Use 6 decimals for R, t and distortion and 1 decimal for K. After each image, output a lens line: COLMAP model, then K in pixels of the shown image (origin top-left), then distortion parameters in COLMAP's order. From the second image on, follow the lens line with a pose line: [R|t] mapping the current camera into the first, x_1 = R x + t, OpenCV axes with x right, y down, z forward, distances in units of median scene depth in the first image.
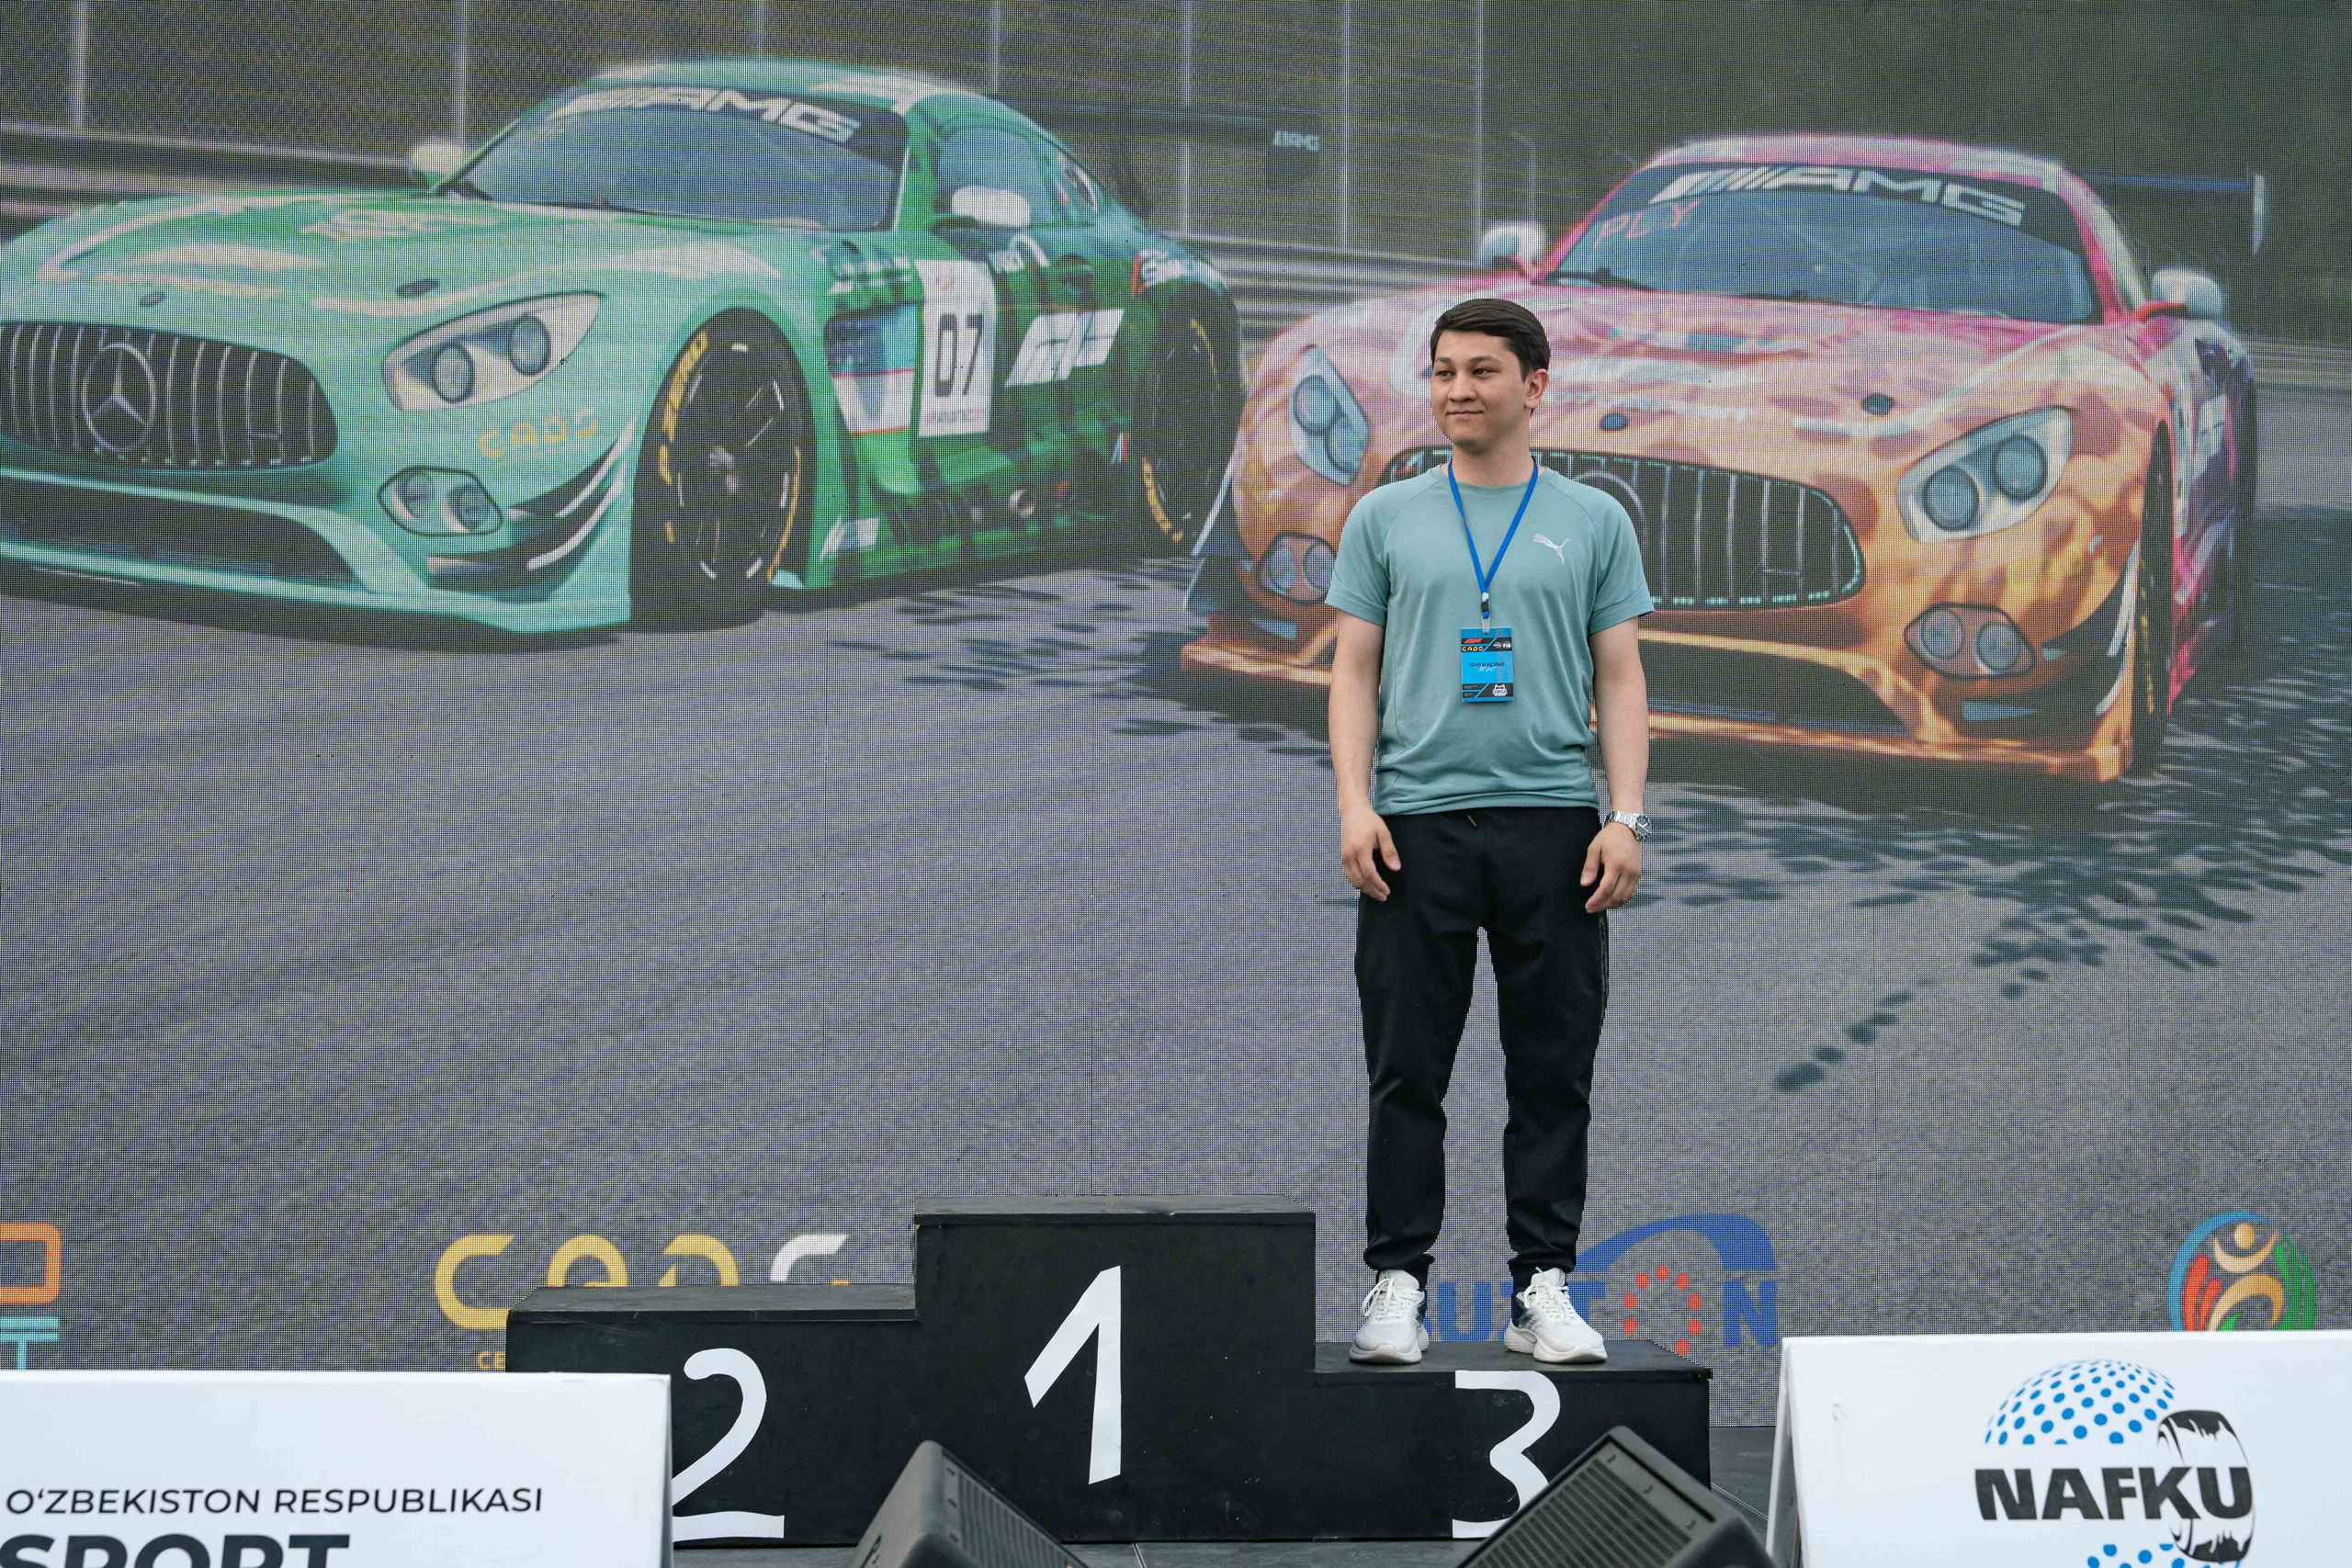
lens RADIAL K [[3439.8, 0, 1241.4], [0, 3439.8, 796.4], [0, 0, 1]] dist [0.008747, 0.000000]
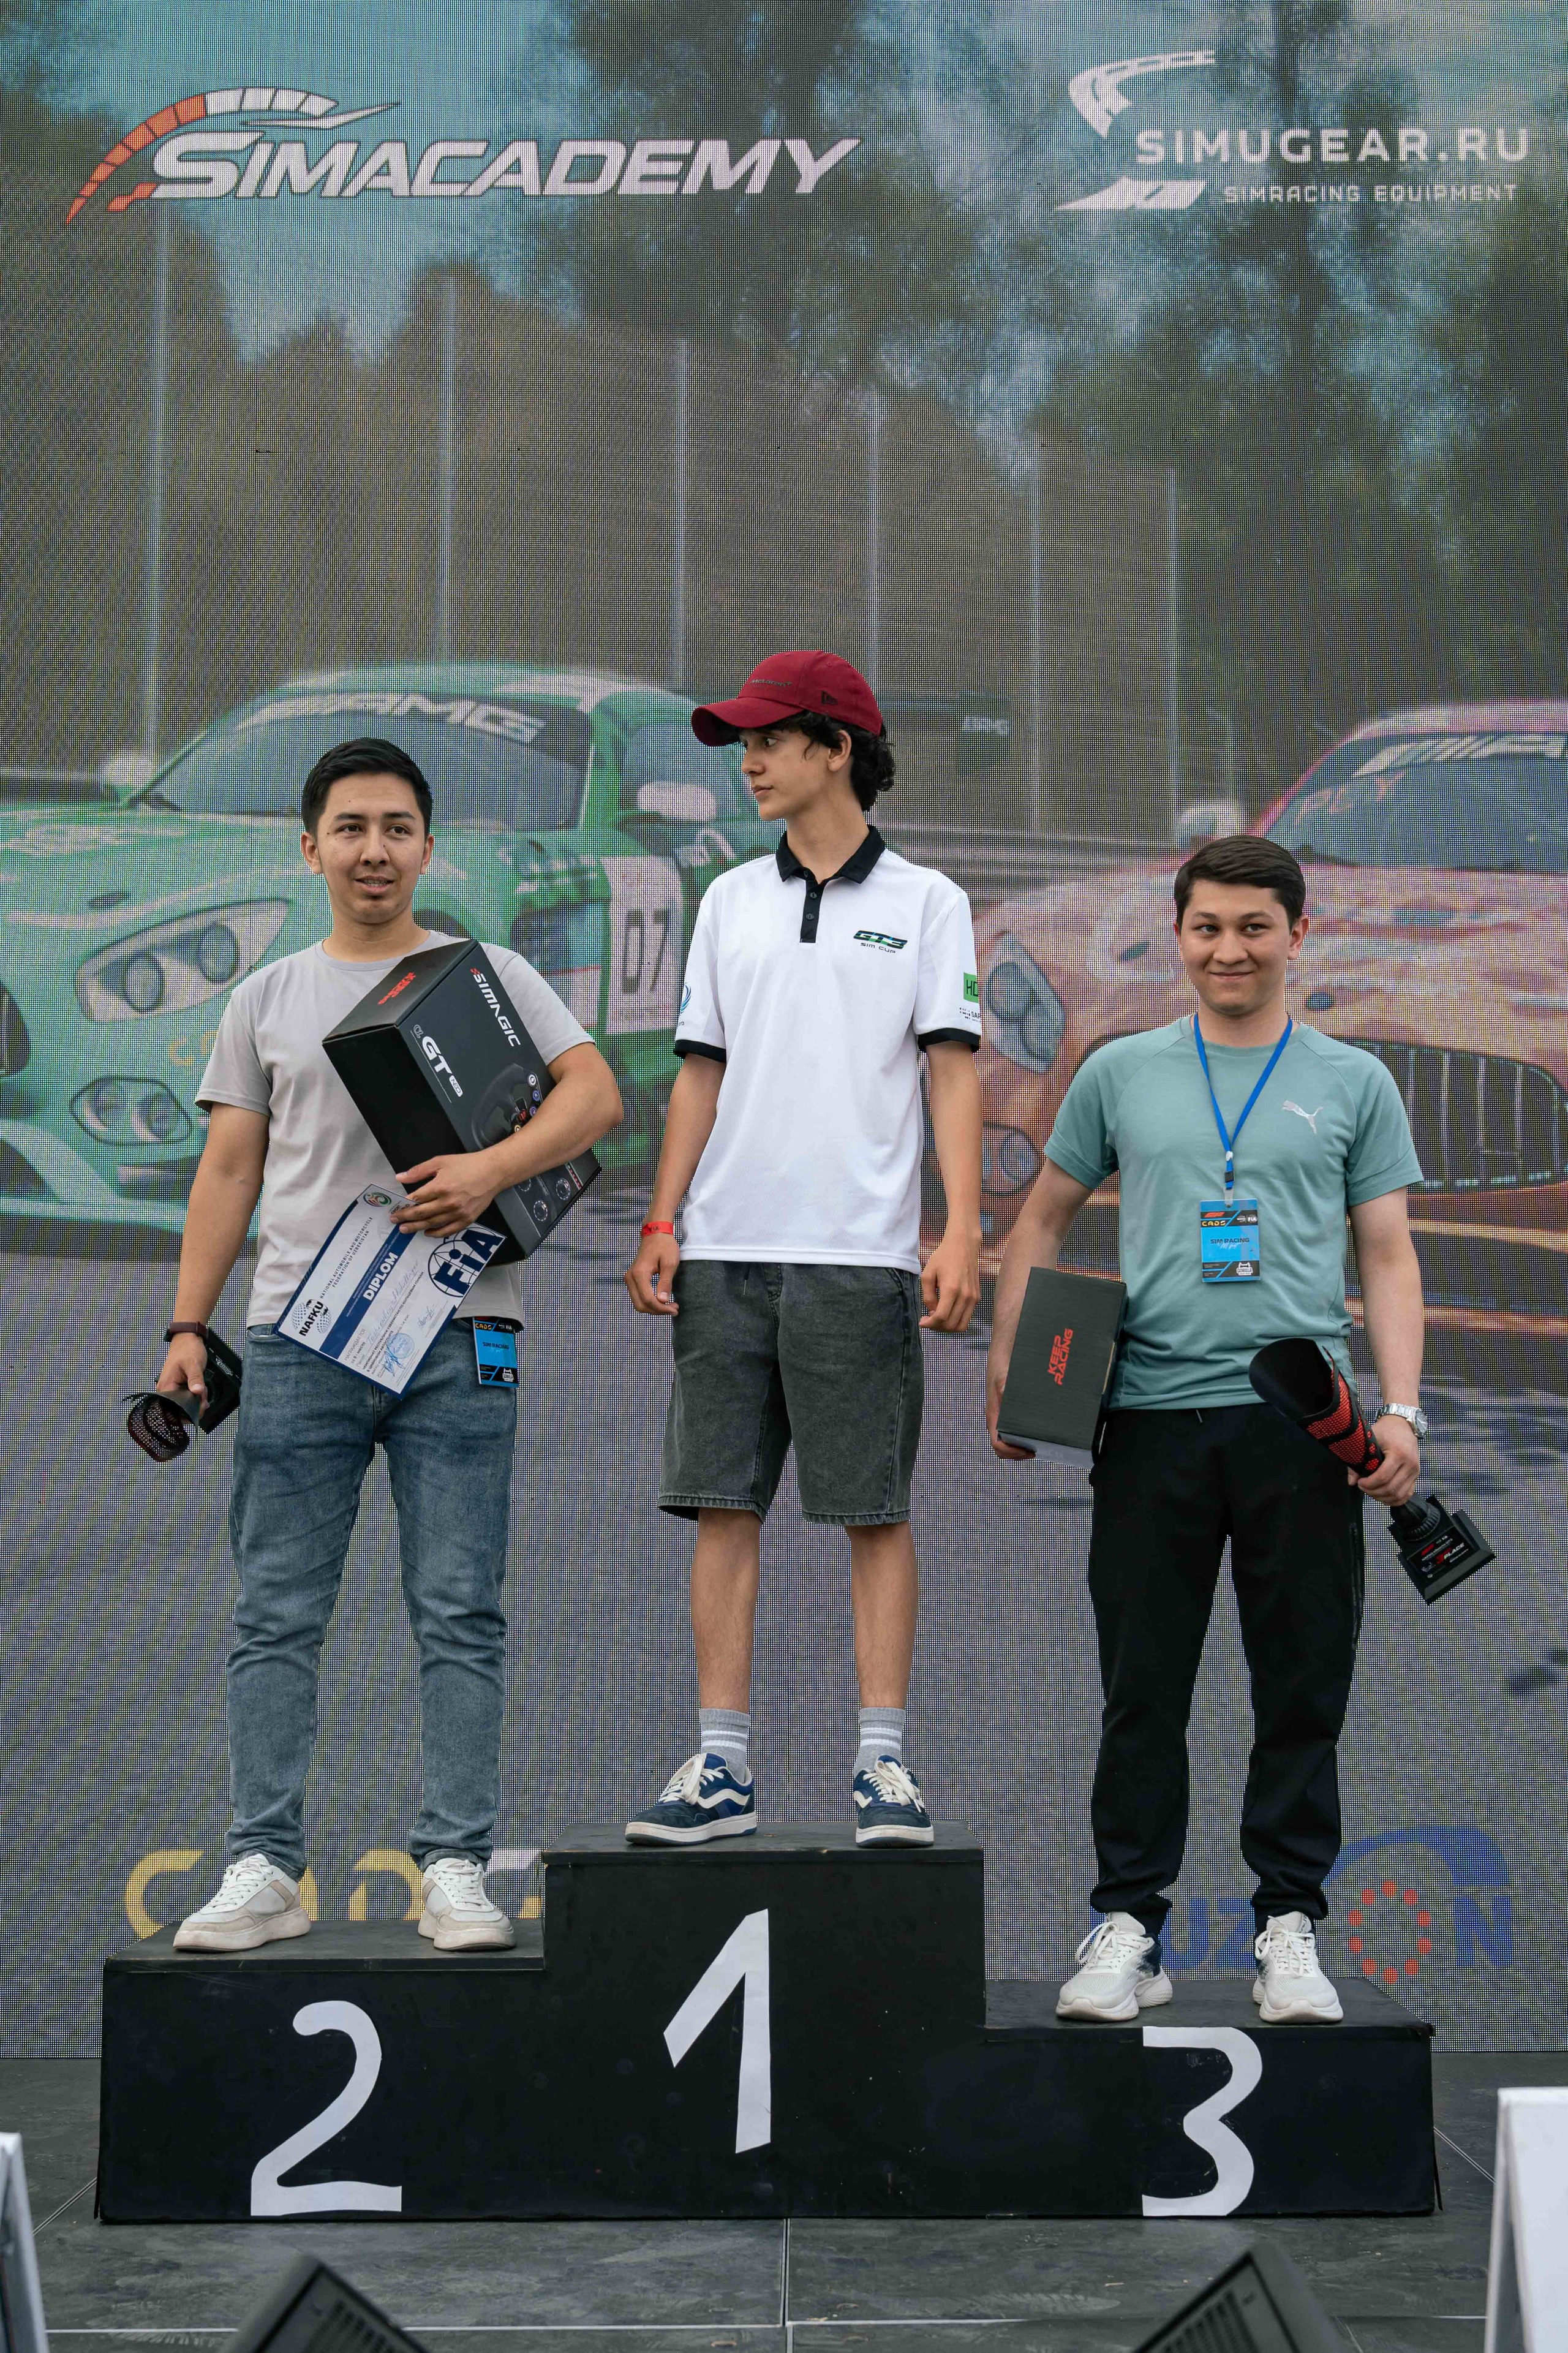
lens RADIAL K [[2867.1, 0, 793.6], [0, 2867.1, 1299.5], [0, 0, 1]] dist [0.001872, 0.000000]
pose [[0.995267, -0.018277, -0.095440, 0.036925], [0.014814, 0.999210, -0.036868, 0.002548], [0.096039, 0.035279, 0.994752, 0.188687]]
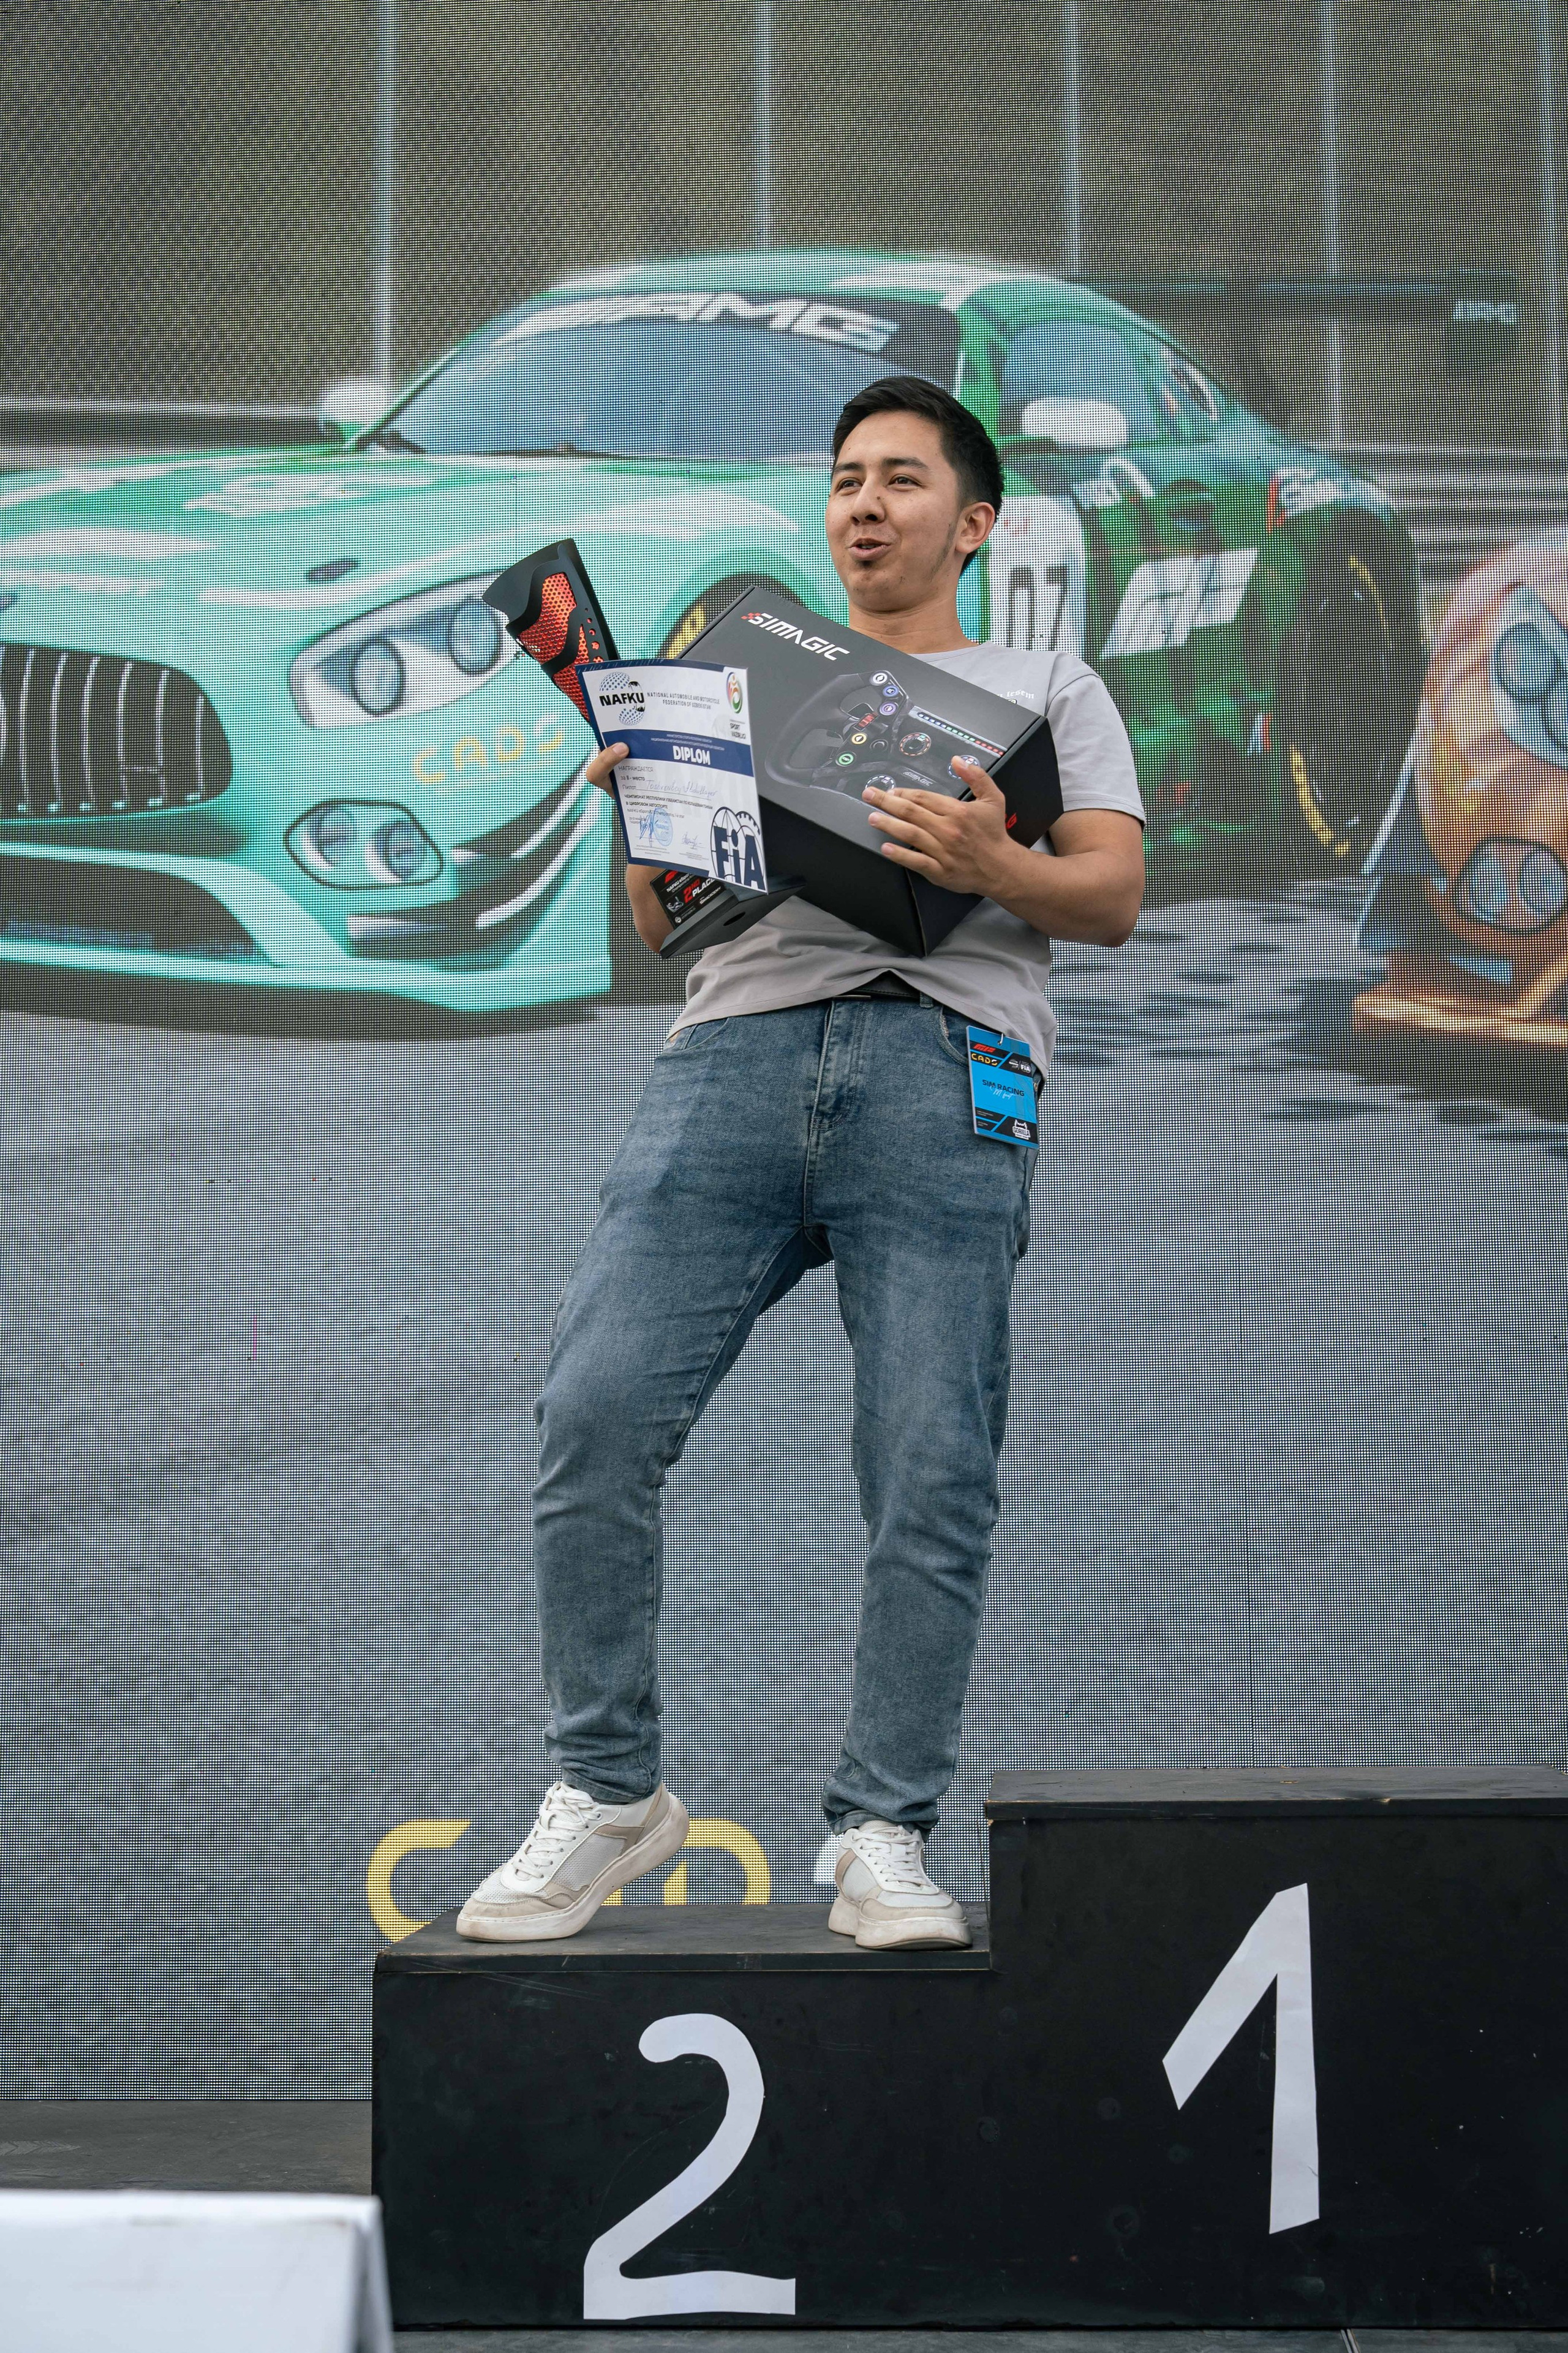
lens RADIAL K [[3402.1, 0, 842.6], [0, 3402.1, 1086.4], [0, 0, 1]] dist [0.012067, 0.000000]
pose [[0.987365, -0.035984, -0.154325, -0.013564], [0.024883, 0.997001, -0.073276, 0.025259], [0.156499, 0.068510, 0.985299, 0.274173]]
